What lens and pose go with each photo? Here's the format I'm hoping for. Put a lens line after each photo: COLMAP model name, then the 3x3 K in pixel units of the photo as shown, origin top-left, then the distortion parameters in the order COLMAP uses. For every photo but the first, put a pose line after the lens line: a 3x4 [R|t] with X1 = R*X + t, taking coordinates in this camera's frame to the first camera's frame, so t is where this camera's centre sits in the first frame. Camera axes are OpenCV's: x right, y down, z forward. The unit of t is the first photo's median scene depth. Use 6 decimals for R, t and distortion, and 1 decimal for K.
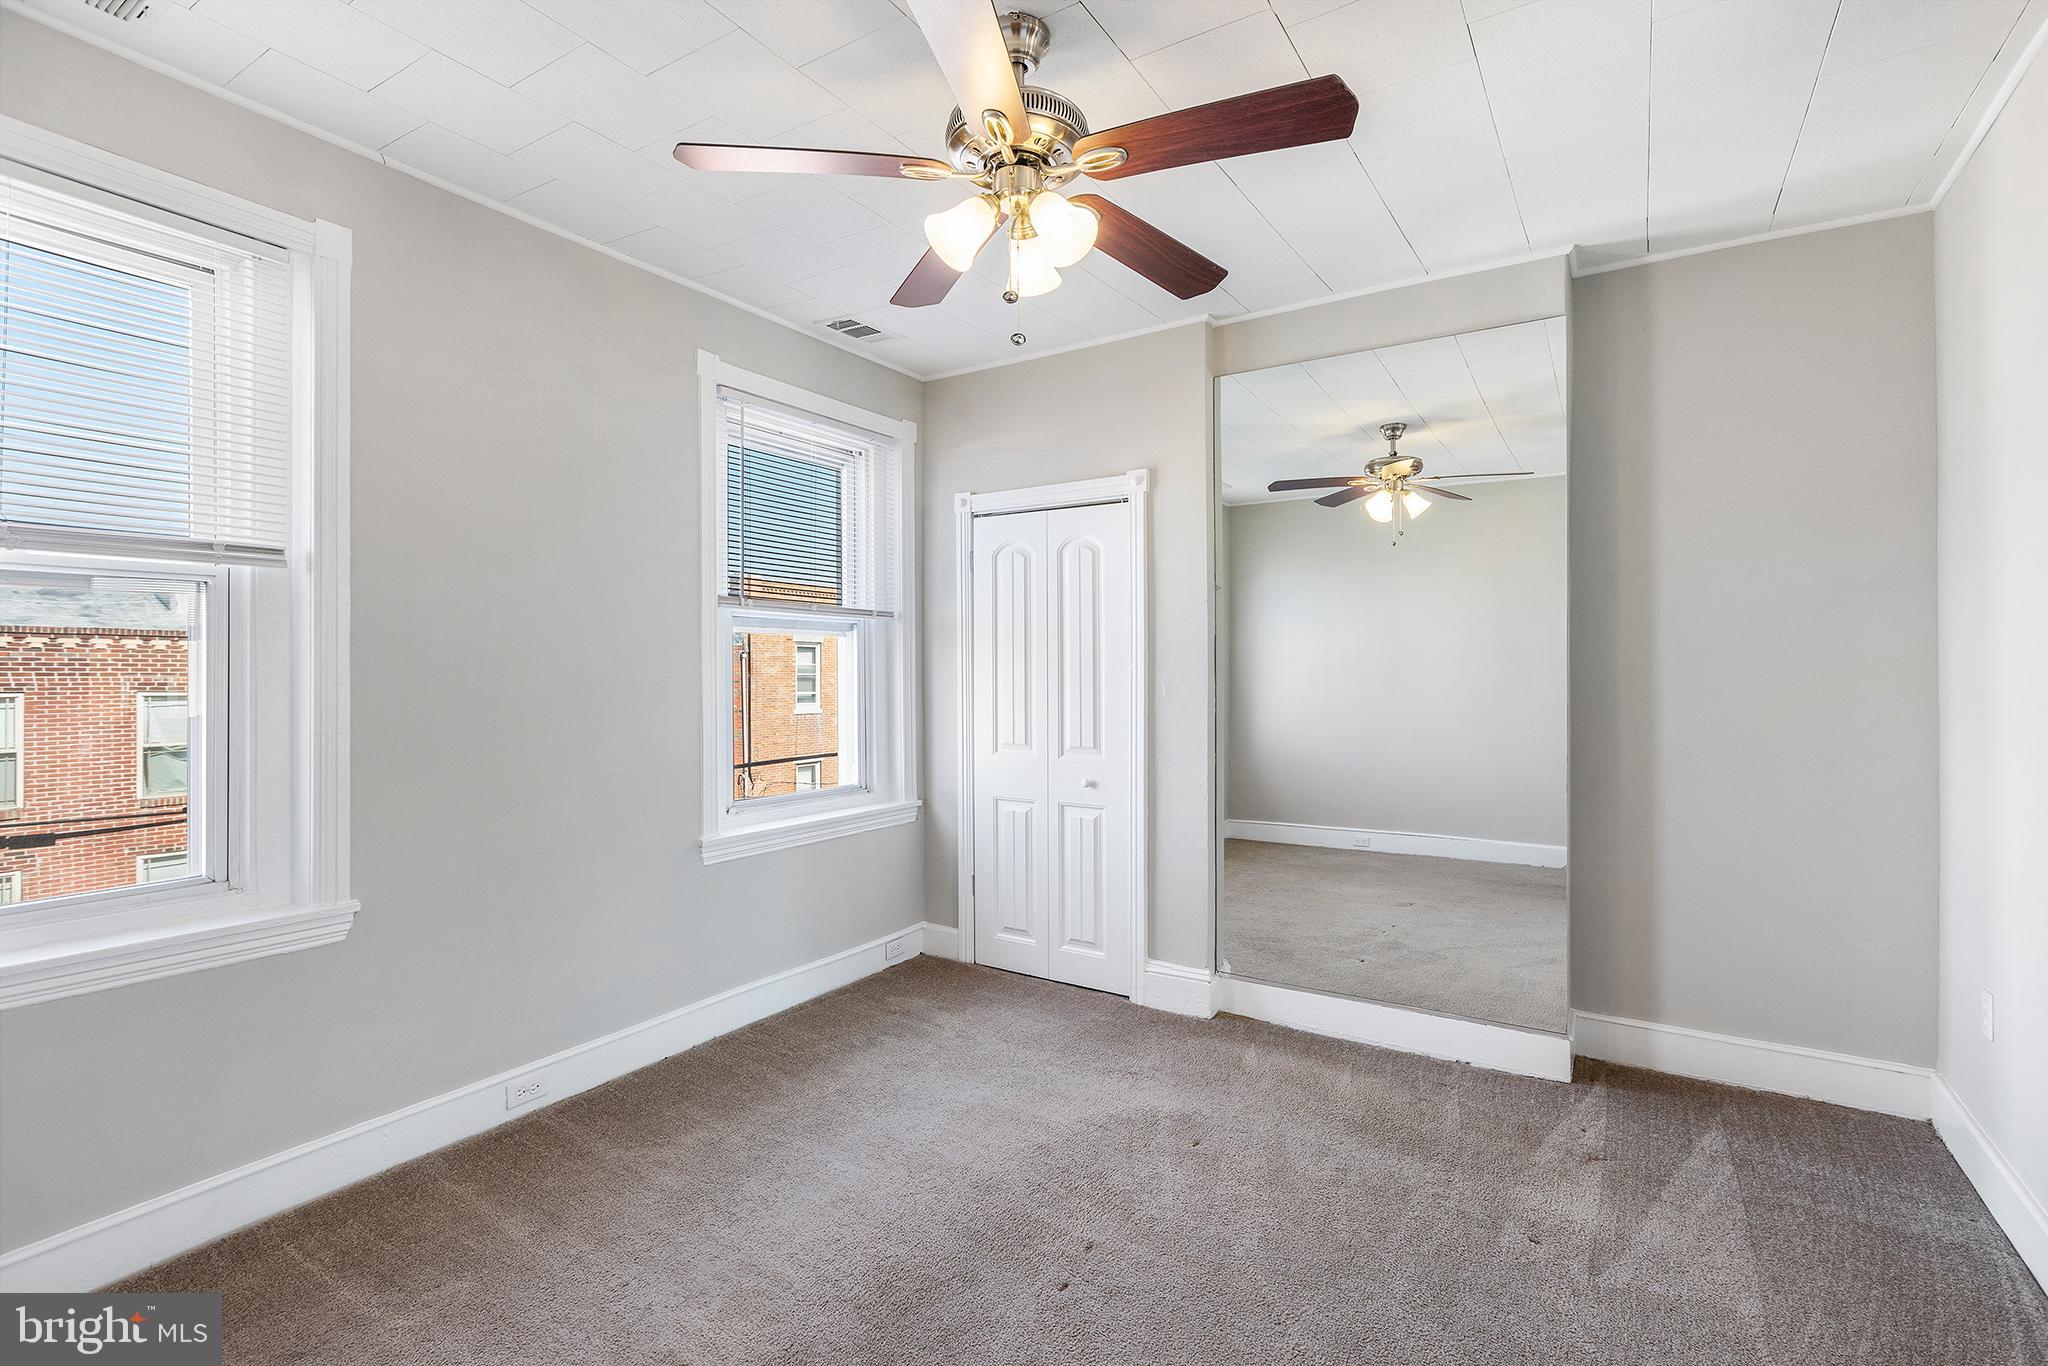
lens RADIAL K [[934.1, 0, 1034.7], [0, 934.1, 671.6], [0, 0, 1]] dist [0.000761, 0.000356]
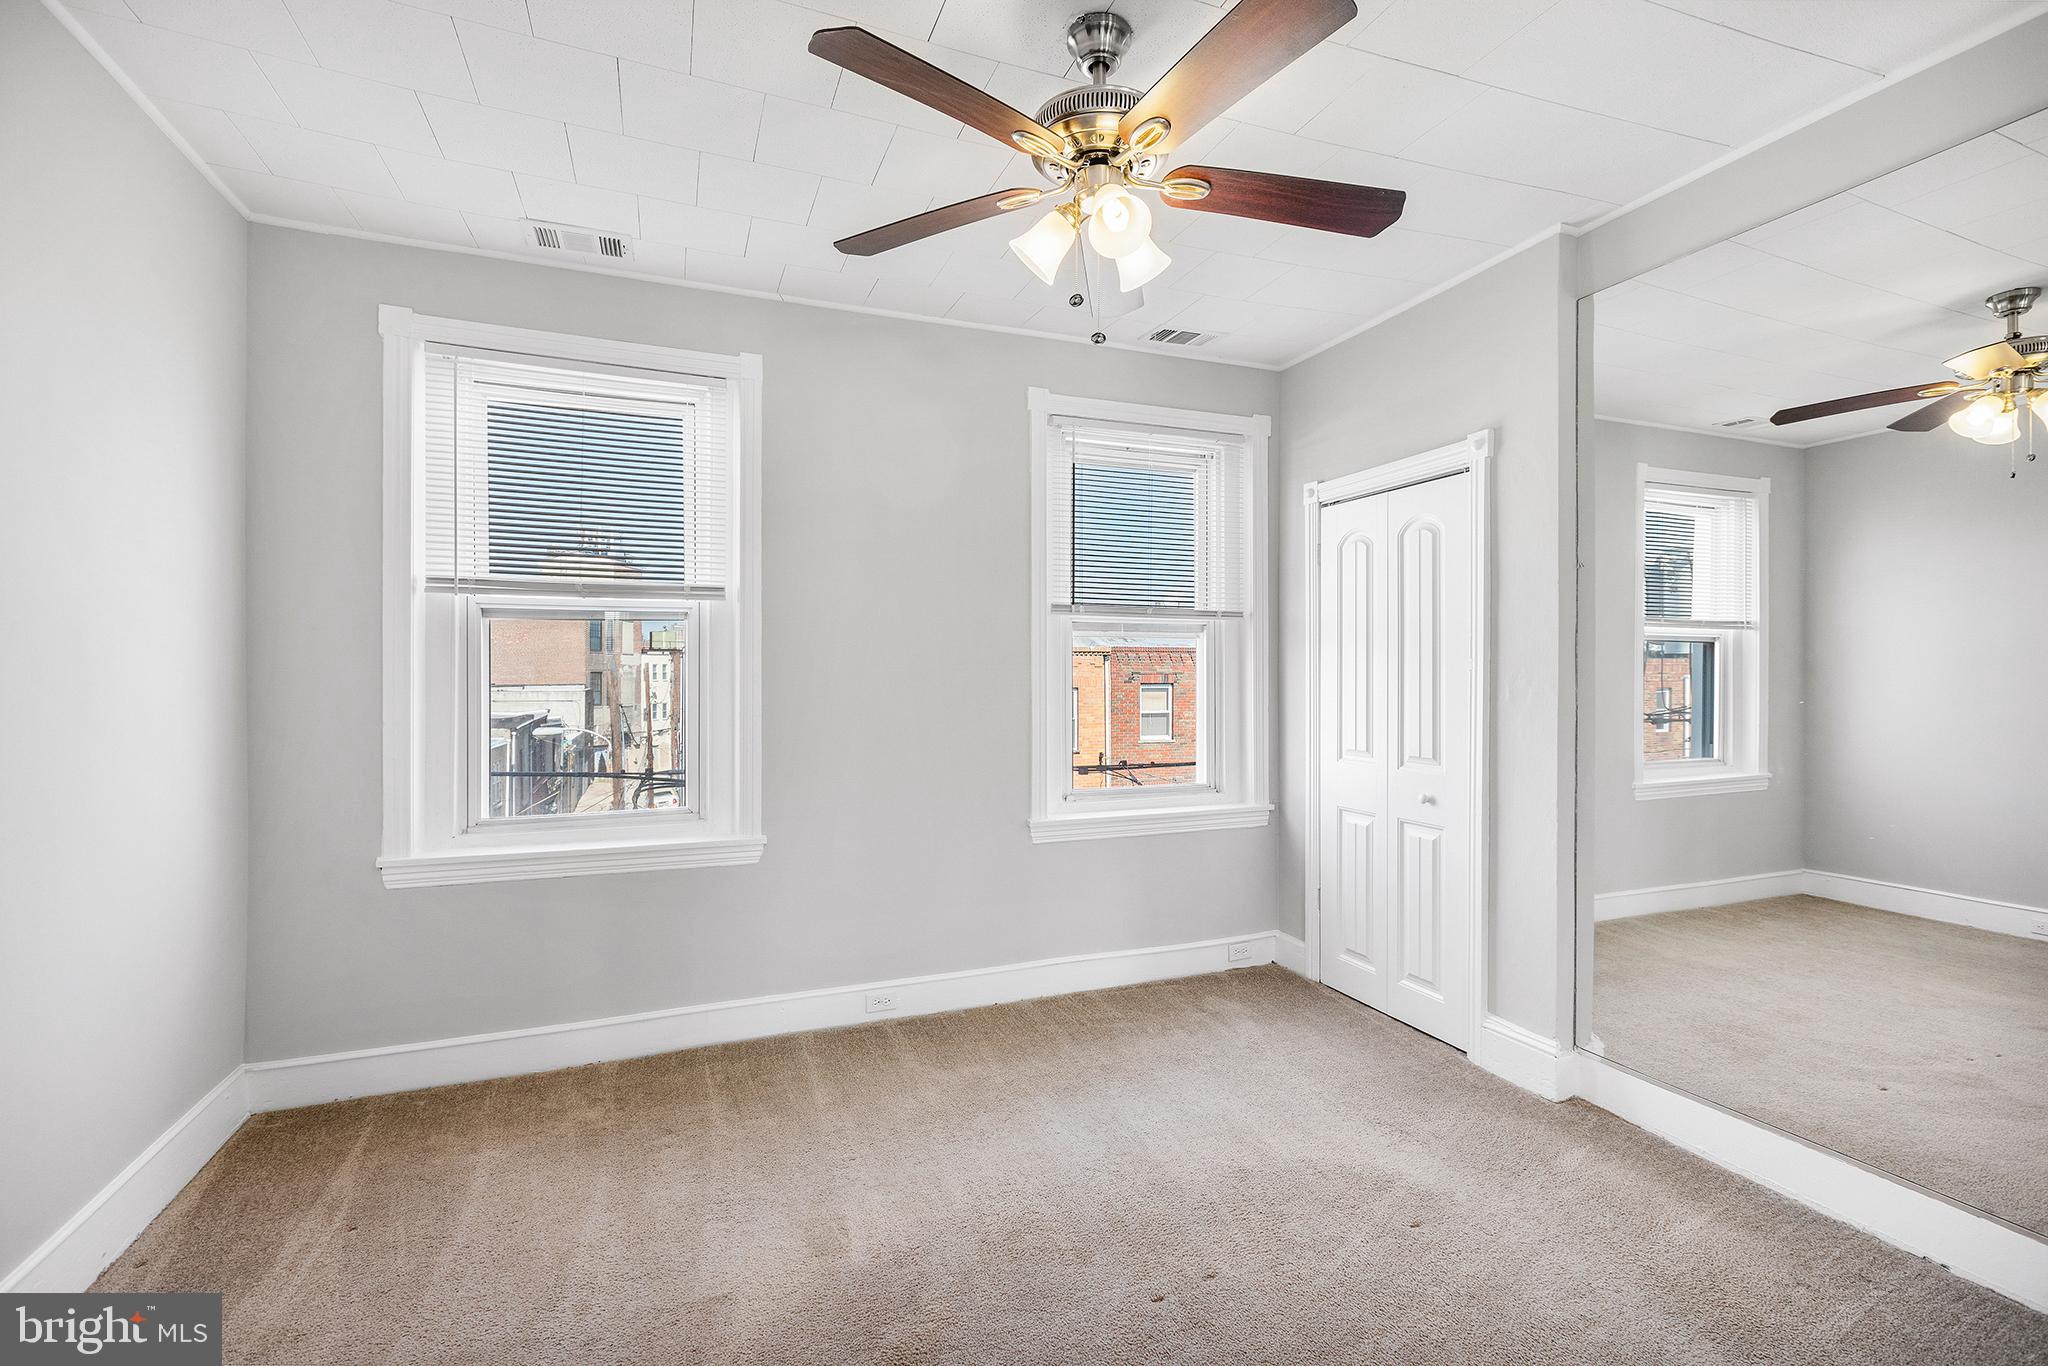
lens RADIAL K [[903.8, 0, 951.3], [0, 903.8, 681.1], [0, 0, 1]] dist [0.000510, 0.000005]
pose [[0.801895, 0.003558, -0.597454, 0.207493], [0.000997, 0.999973, 0.007293, 0.002615], [0.597464, -0.006443, 0.801870, 0.058137]]
